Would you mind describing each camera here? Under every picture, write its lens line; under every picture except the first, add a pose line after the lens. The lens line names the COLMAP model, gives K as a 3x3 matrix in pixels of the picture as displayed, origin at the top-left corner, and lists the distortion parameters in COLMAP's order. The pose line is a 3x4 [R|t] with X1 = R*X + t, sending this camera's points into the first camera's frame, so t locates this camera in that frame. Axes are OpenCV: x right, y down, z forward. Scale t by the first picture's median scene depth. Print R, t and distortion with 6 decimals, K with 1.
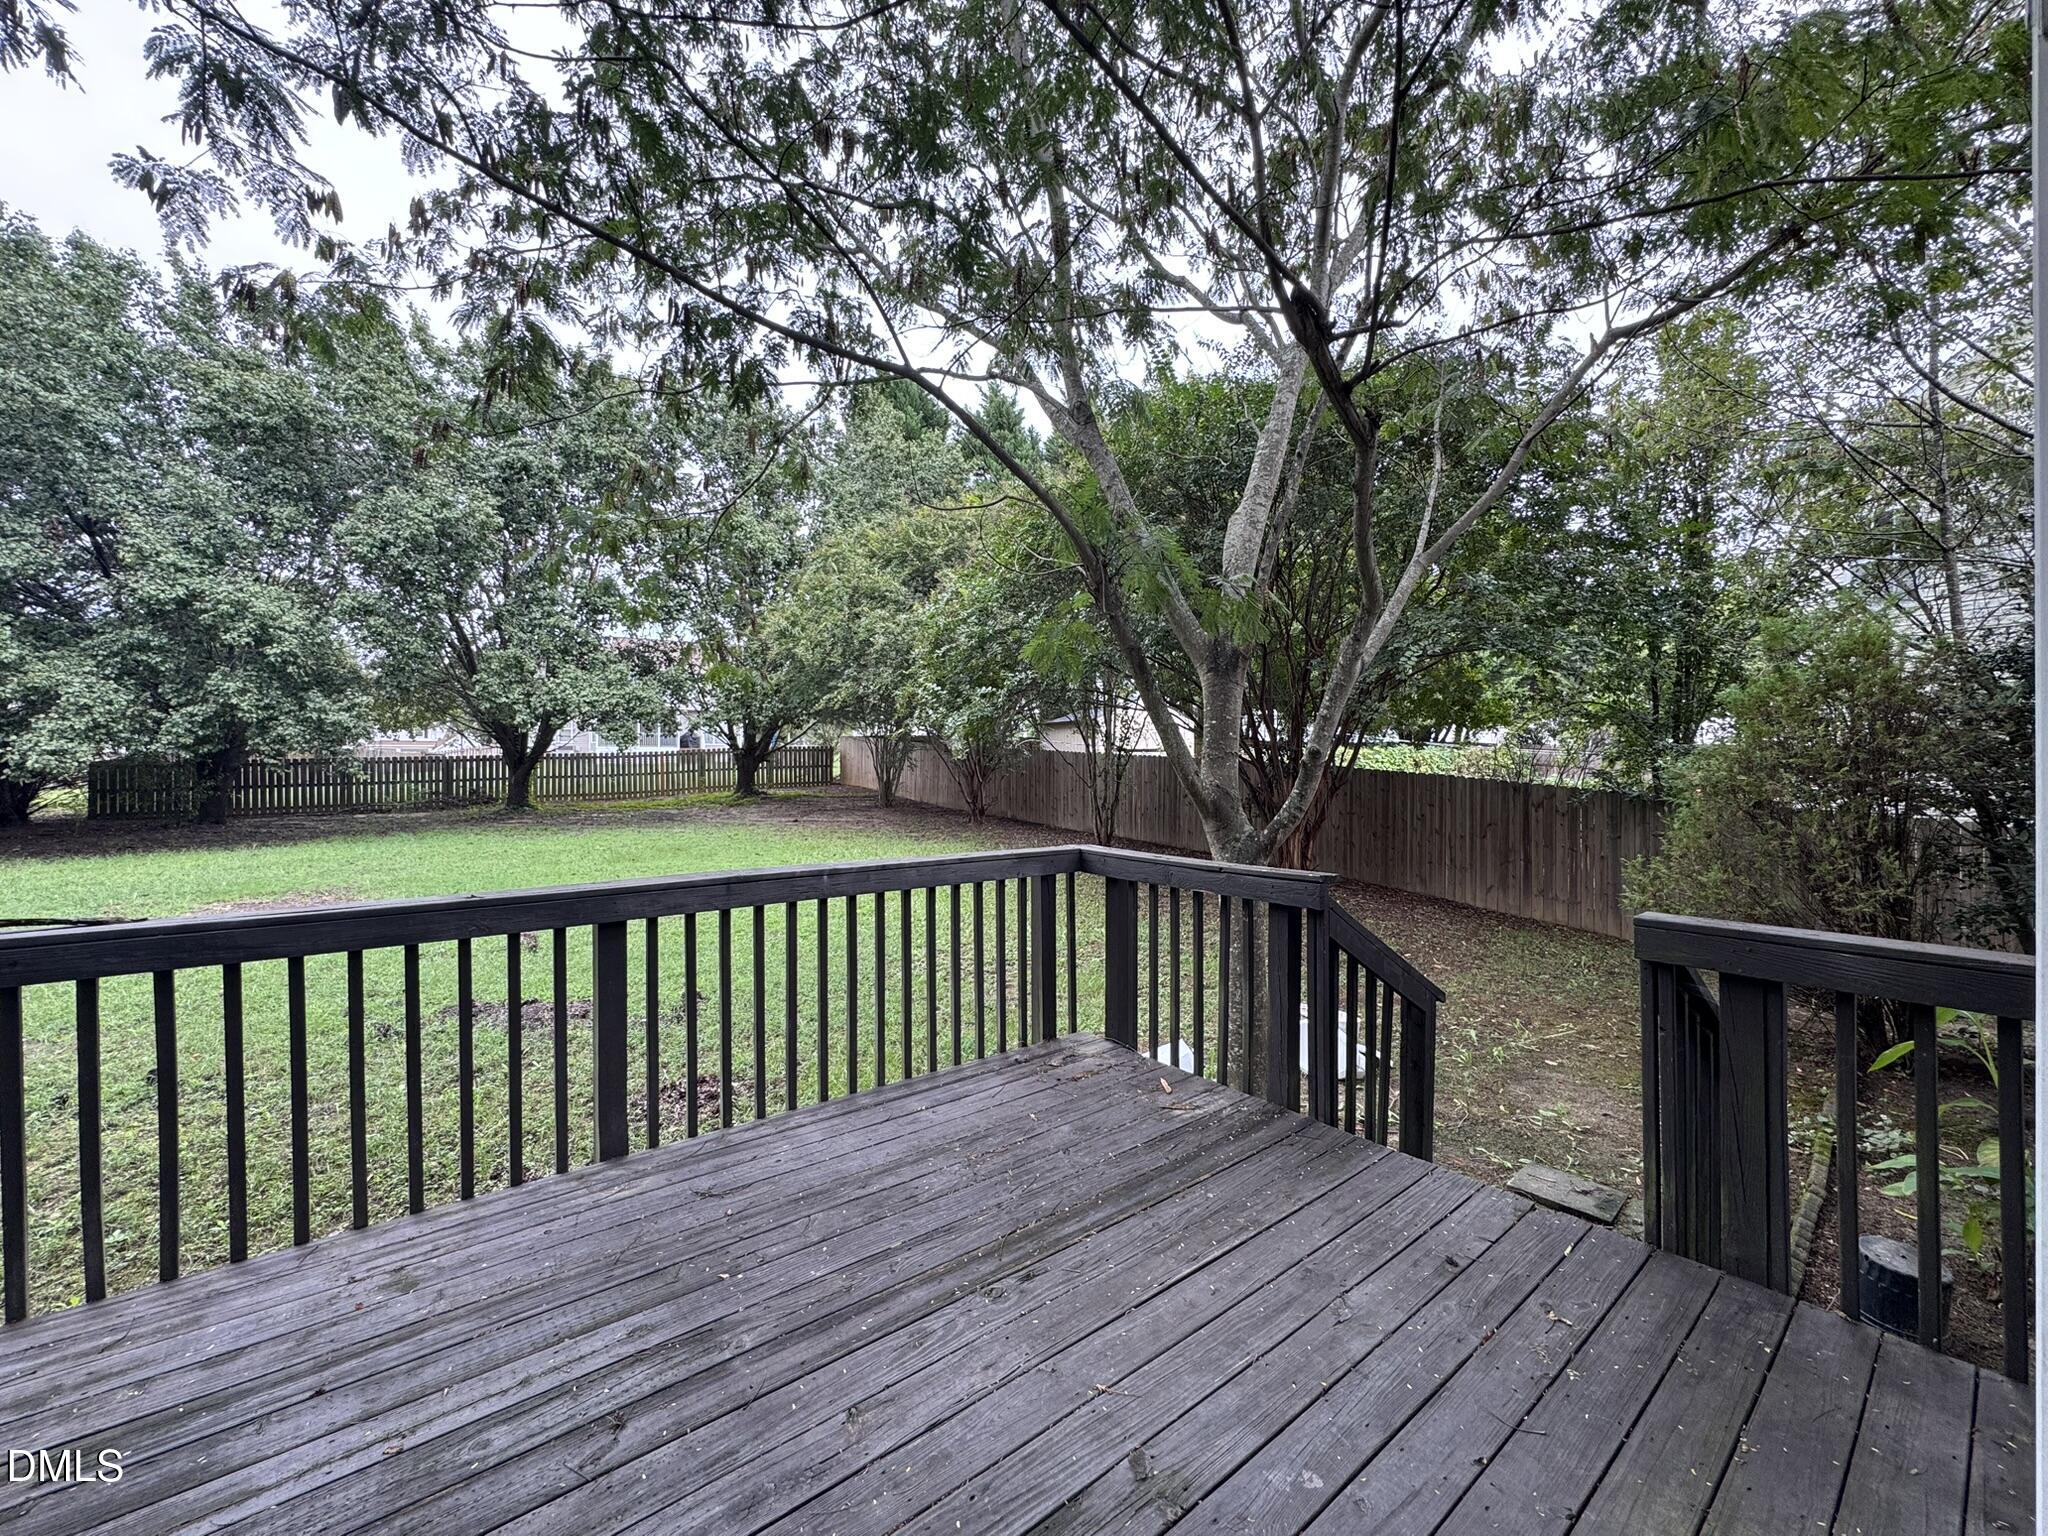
lens RADIAL K [[812.0, 0, 1024.0], [0, 812.0, 768.0], [0, 0, 1]] dist [-0.004032, 0.000376]
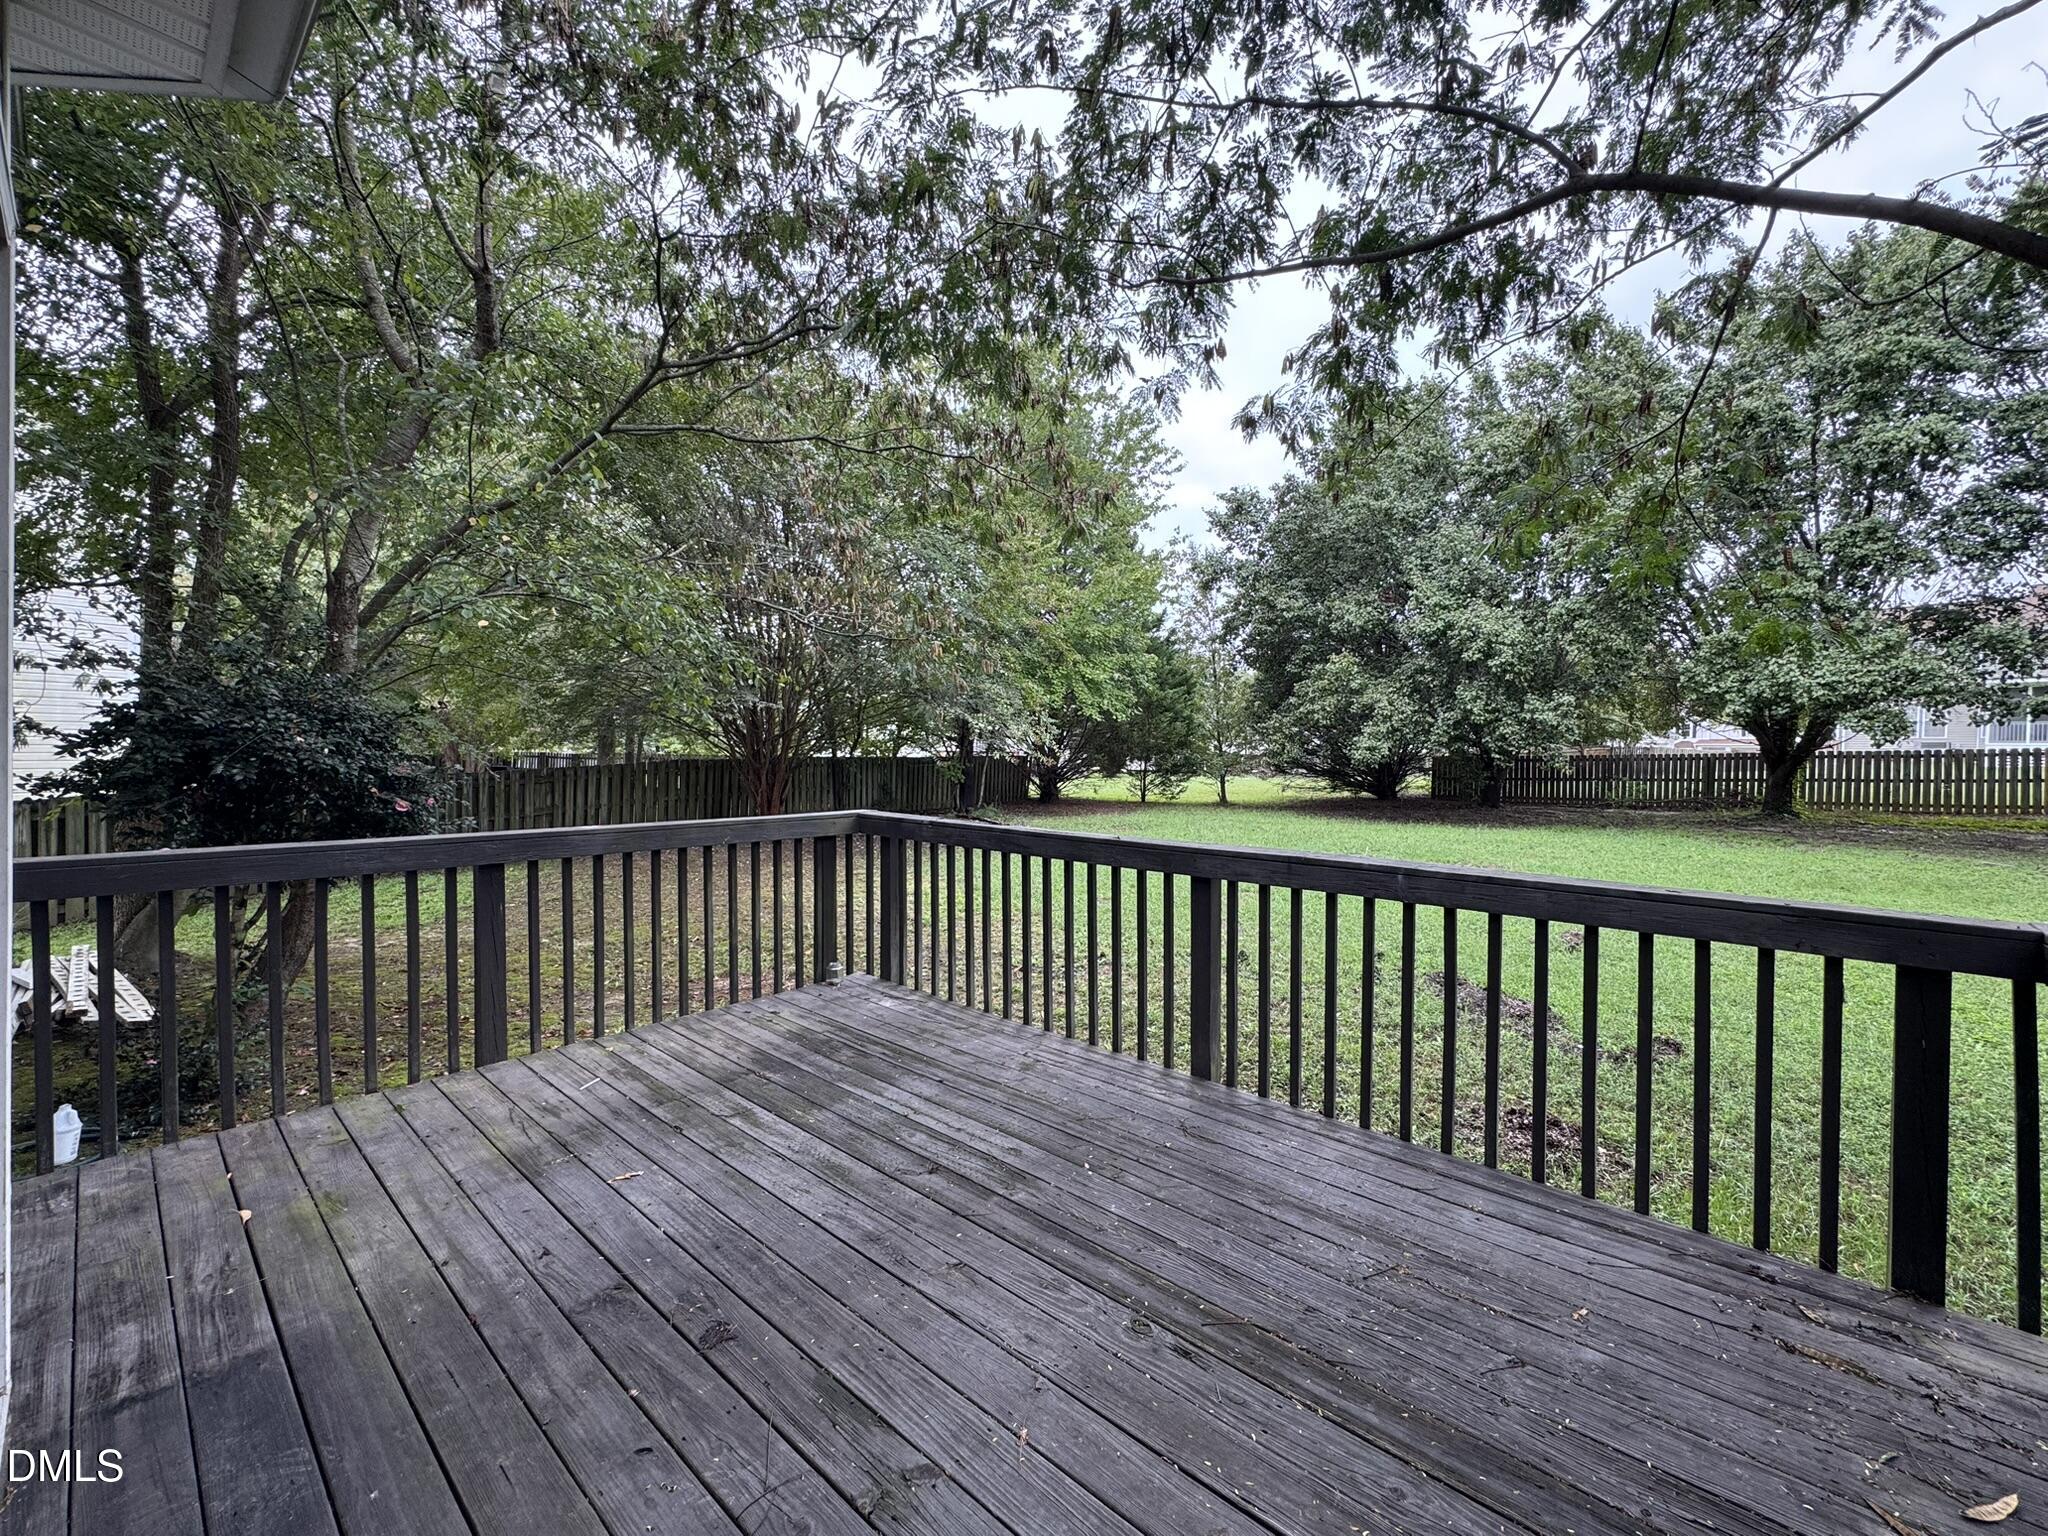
lens RADIAL K [[812.0, 0, 1024.0], [0, 812.0, 768.0], [0, 0, 1]] dist [-0.004032, 0.000376]
pose [[0.179737, 0.021560, -0.983478, 0.330140], [-0.021252, 0.999612, 0.018029, 0.008171], [0.983485, 0.017660, 0.180126, 0.288714]]
